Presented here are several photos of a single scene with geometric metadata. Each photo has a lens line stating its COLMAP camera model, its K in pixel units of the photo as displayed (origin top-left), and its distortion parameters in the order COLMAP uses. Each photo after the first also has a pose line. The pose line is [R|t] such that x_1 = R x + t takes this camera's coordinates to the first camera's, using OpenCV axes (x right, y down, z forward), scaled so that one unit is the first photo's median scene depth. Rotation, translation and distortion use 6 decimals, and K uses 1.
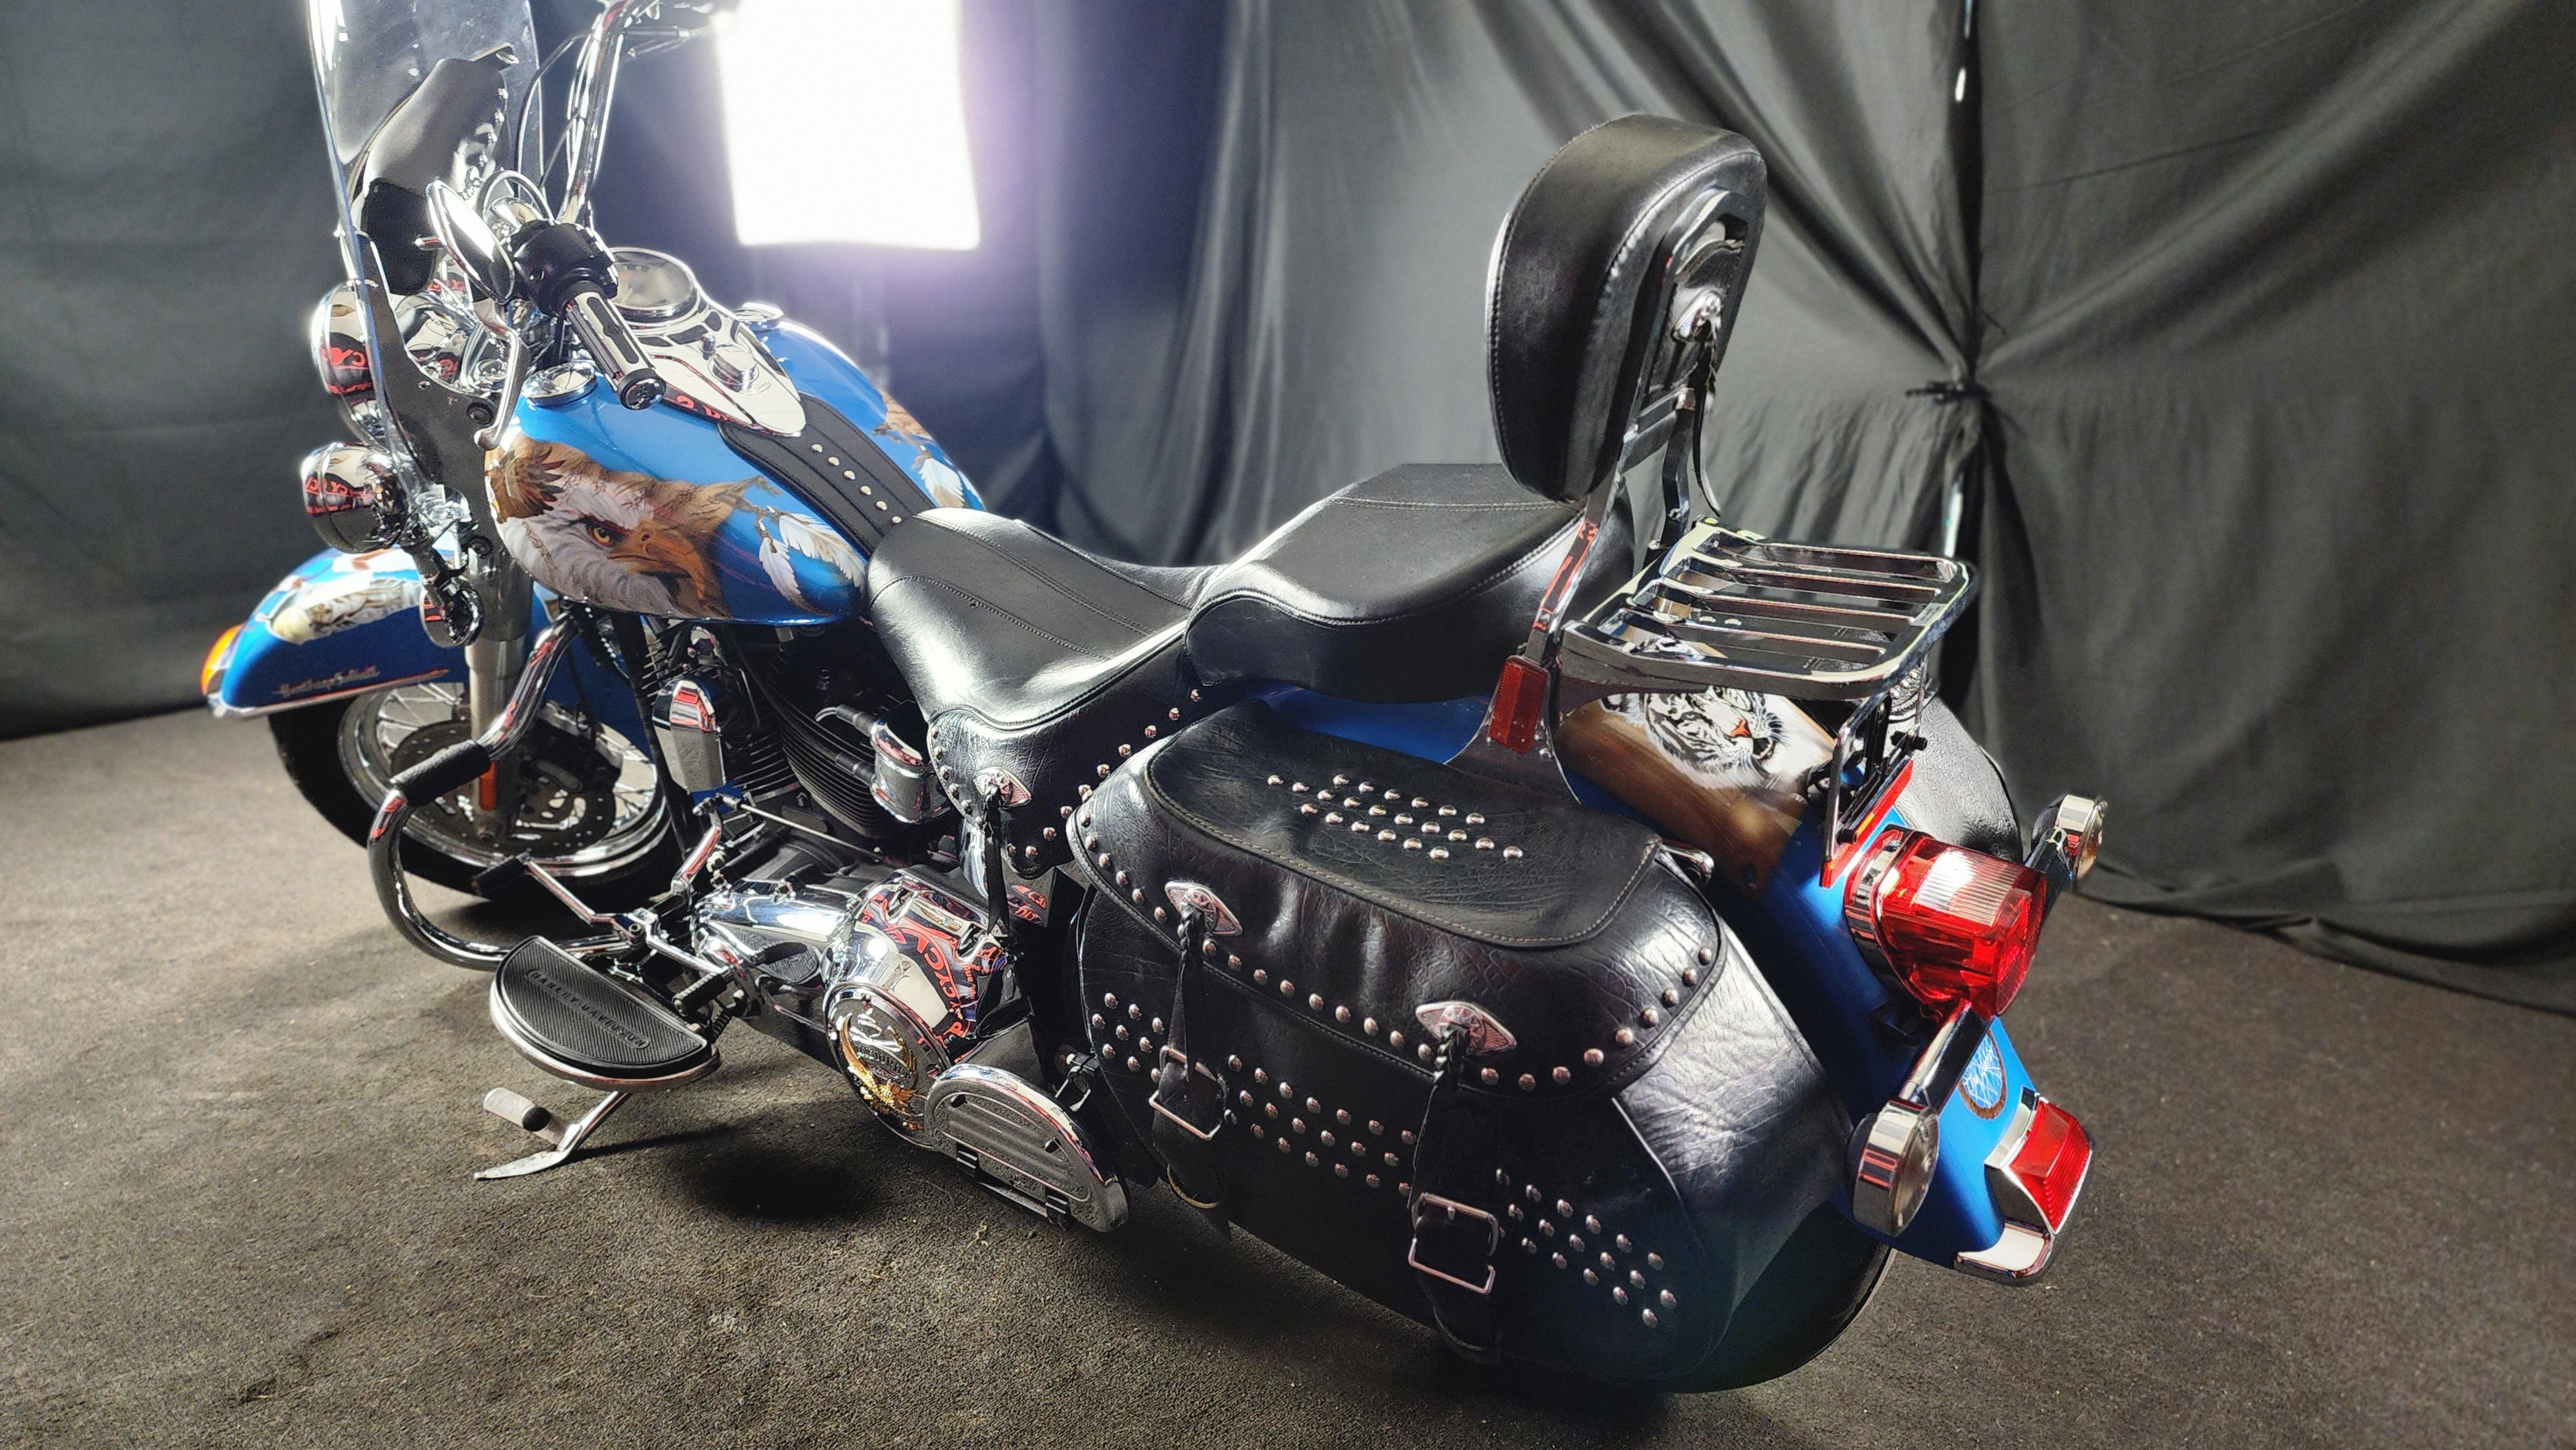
lens RADIAL K [[1748.7, 0, 1288.0], [0, 1748.7, 725.0], [0, 0, 1]] dist [0.072718, -0.000247]
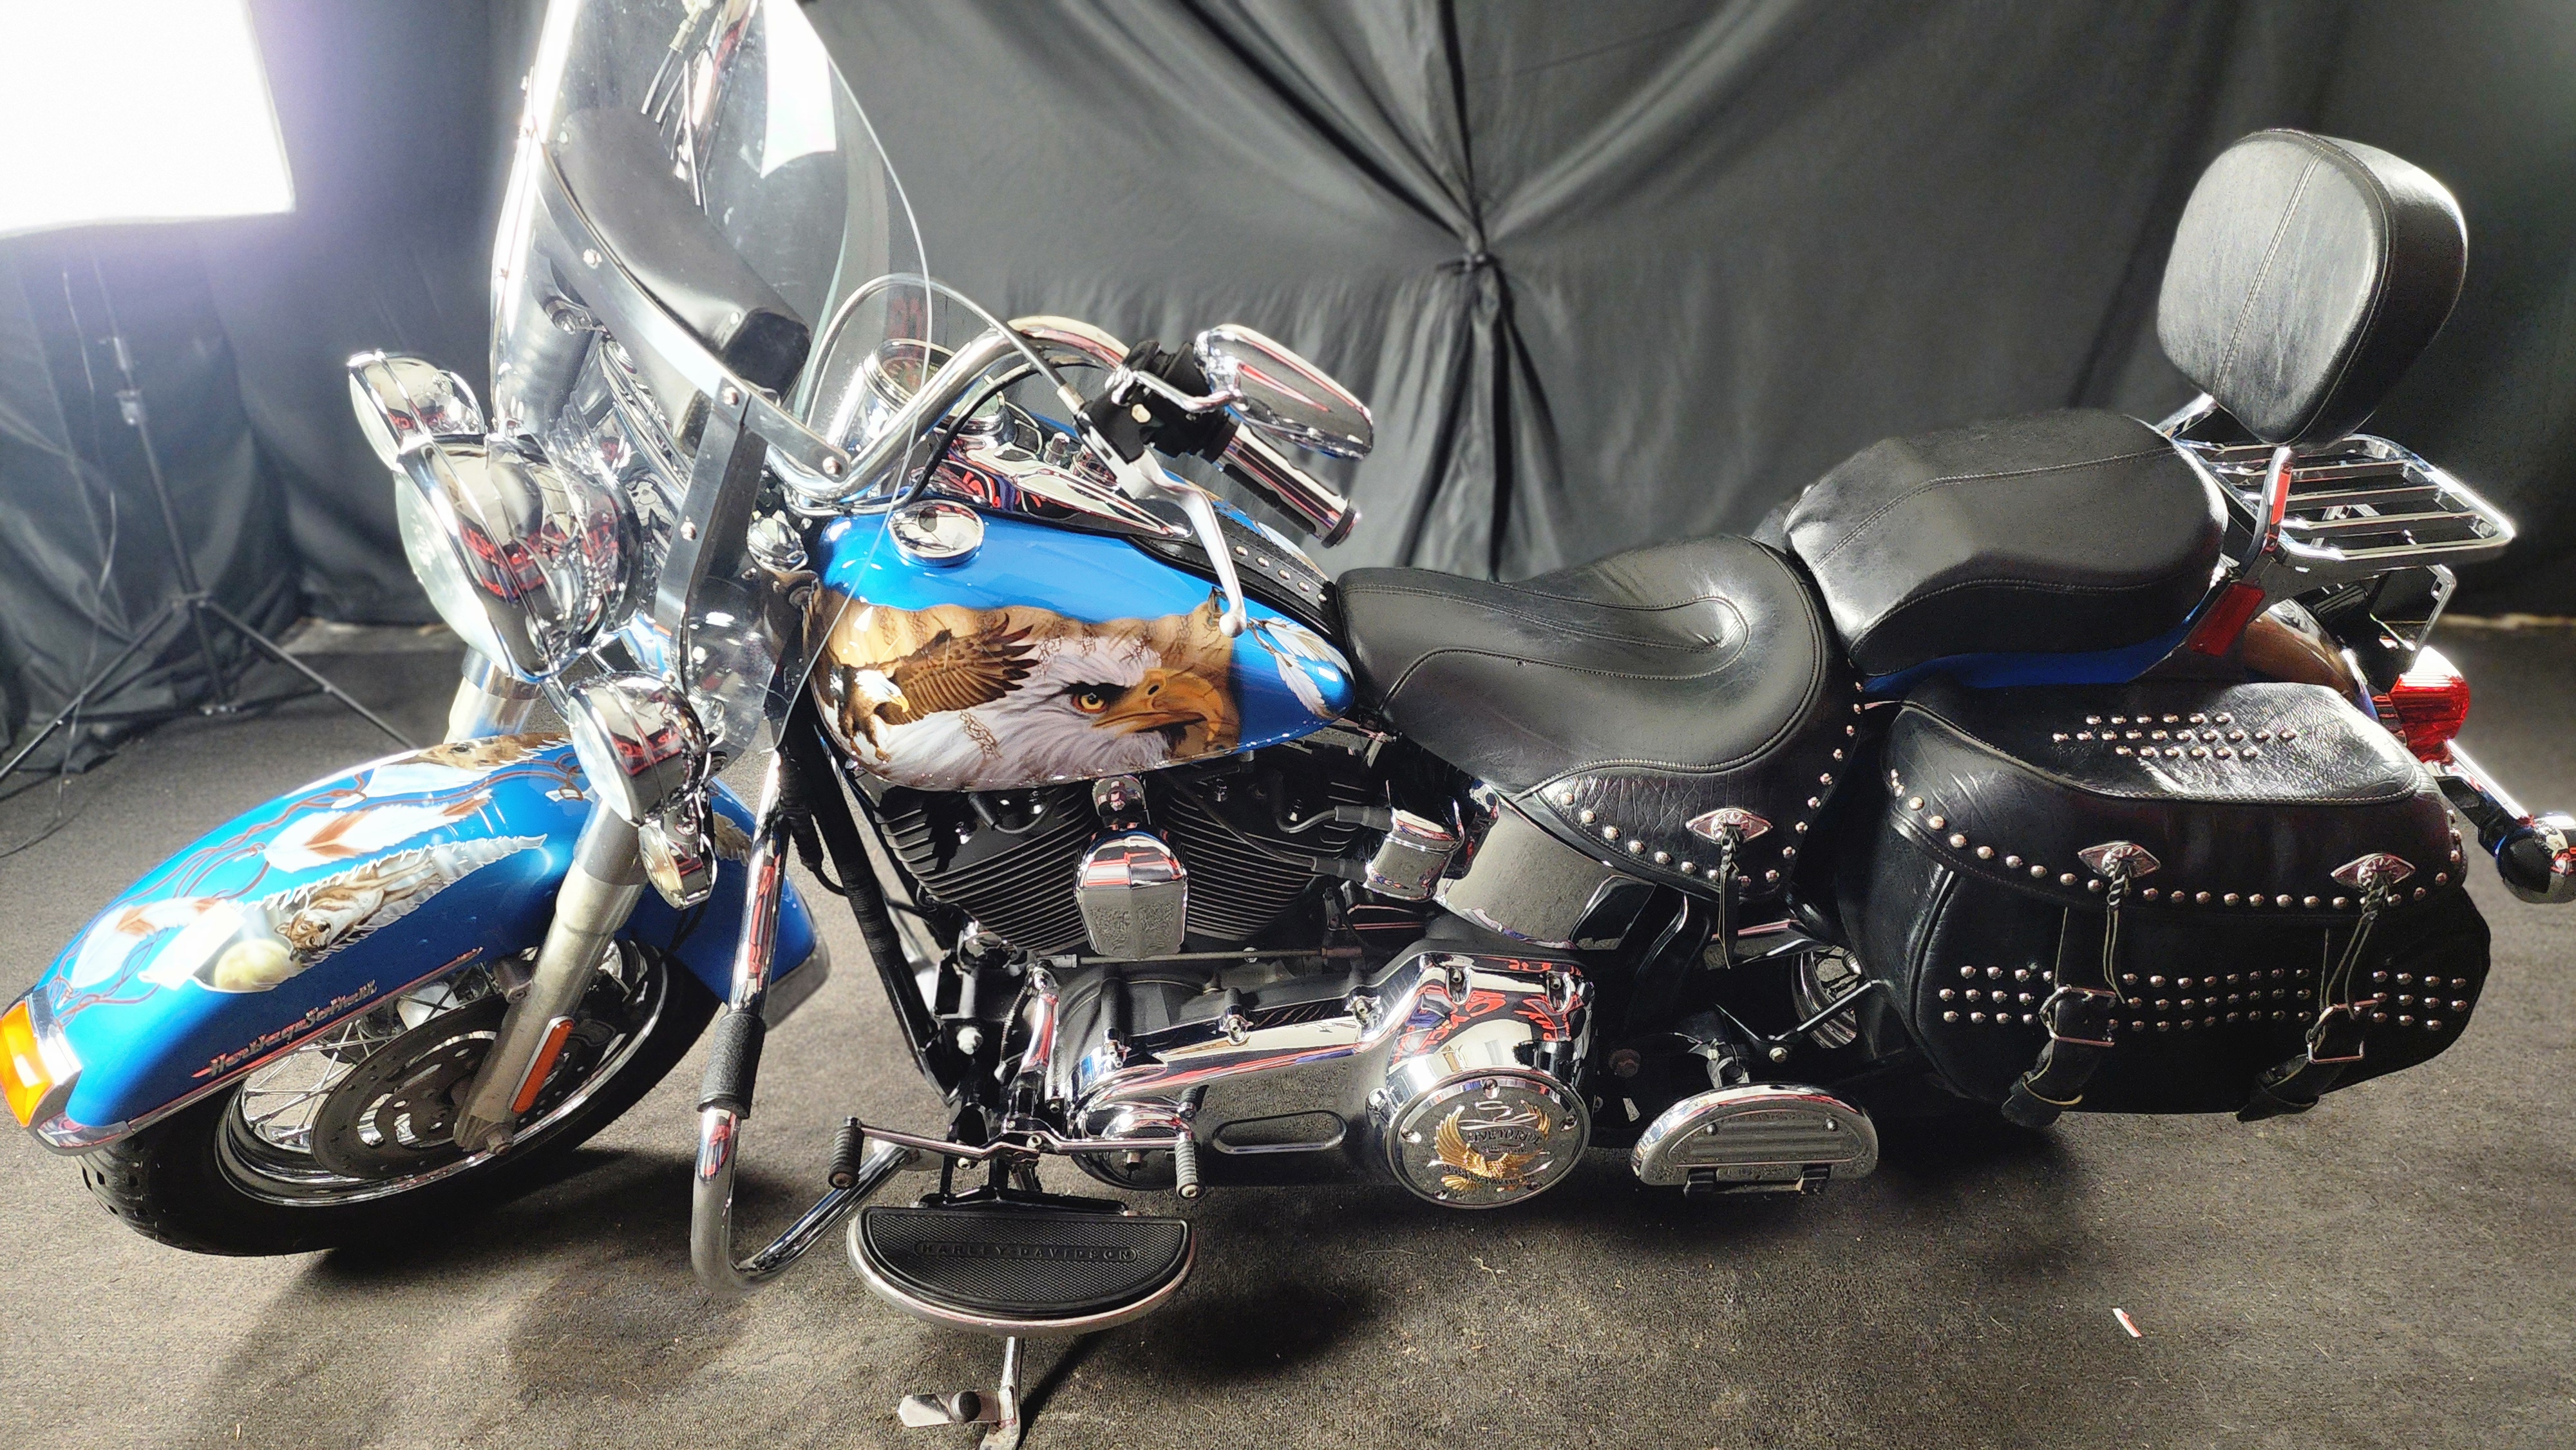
lens RADIAL K [[1754.0, 0, 1286.8], [0, 1754.0, 758.0], [0, 0, 1]] dist [0.082698, 0.000112]
pose [[0.754636, -0.295225, 0.585975, -0.703929], [0.224685, 0.955336, 0.191961, -0.191061], [-0.616475, -0.013201, 0.787264, 0.258040]]
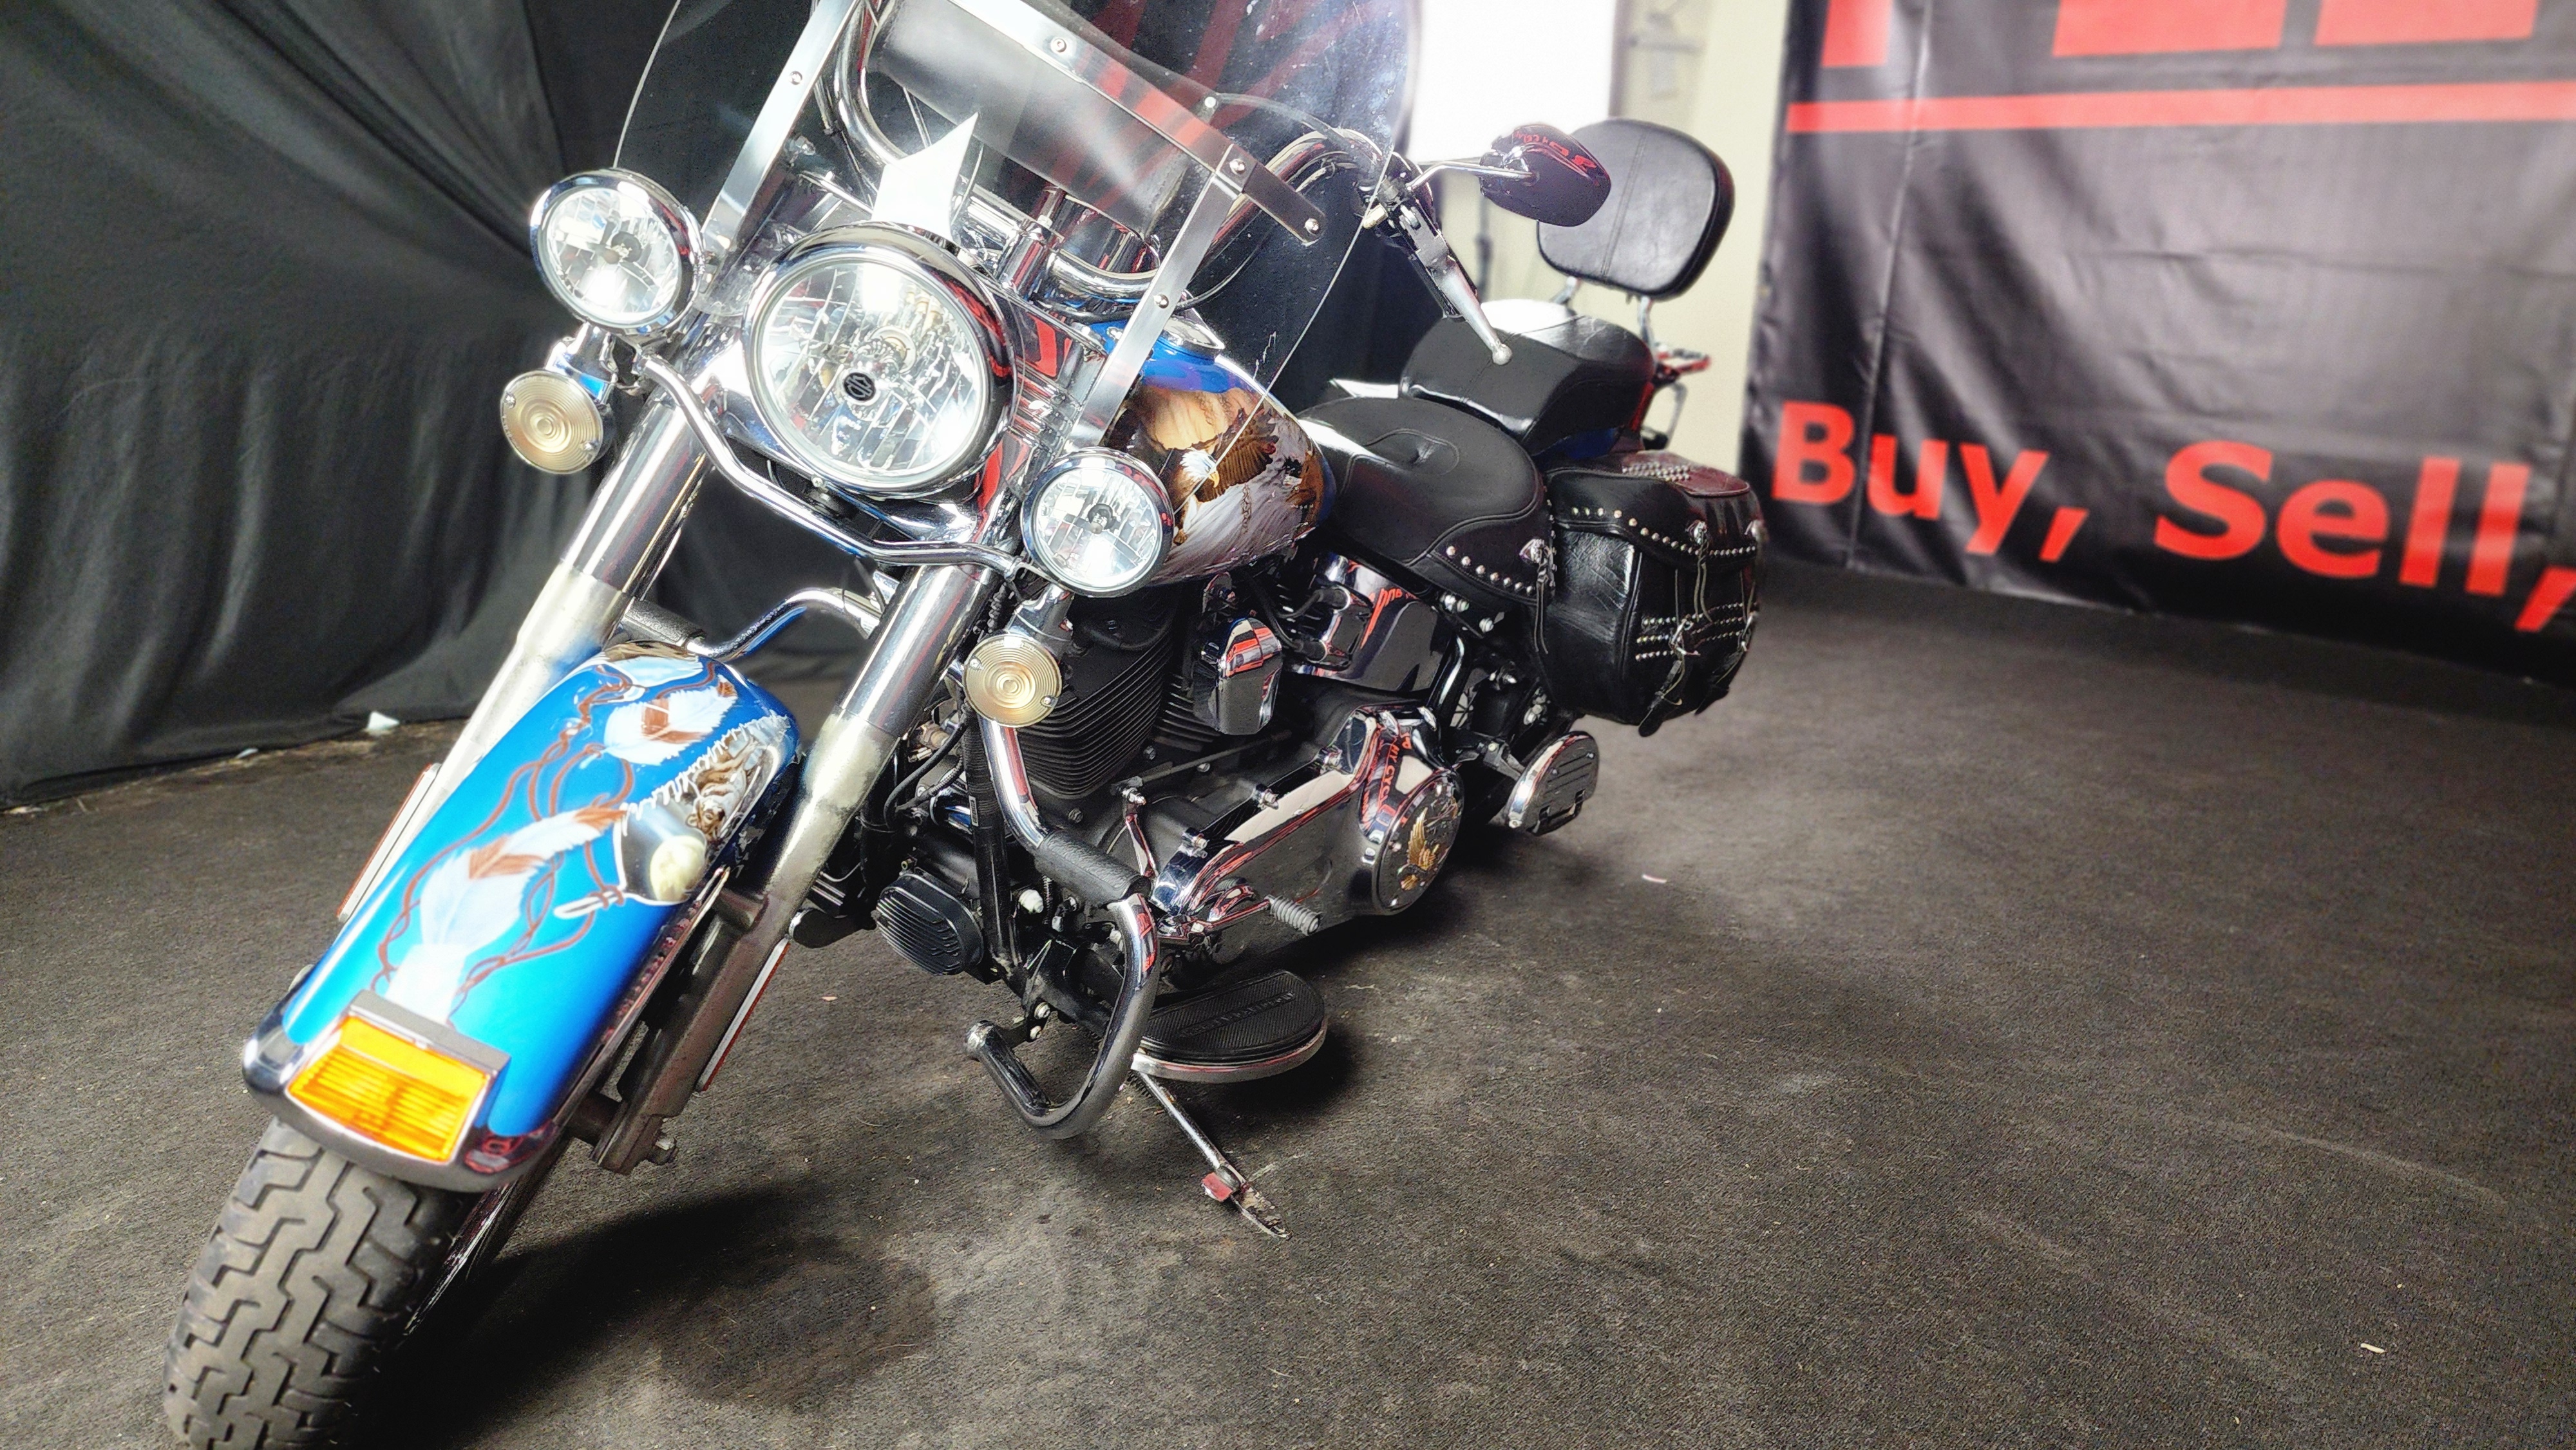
lens RADIAL K [[1754.0, 0, 1286.8], [0, 1754.0, 758.0], [0, 0, 1]] dist [0.082698, 0.000112]
pose [[-0.058693, -0.286843, 0.956178, -1.220872], [0.263900, 0.919296, 0.291978, -0.220587], [-0.962763, 0.269472, 0.021742, 0.913957]]
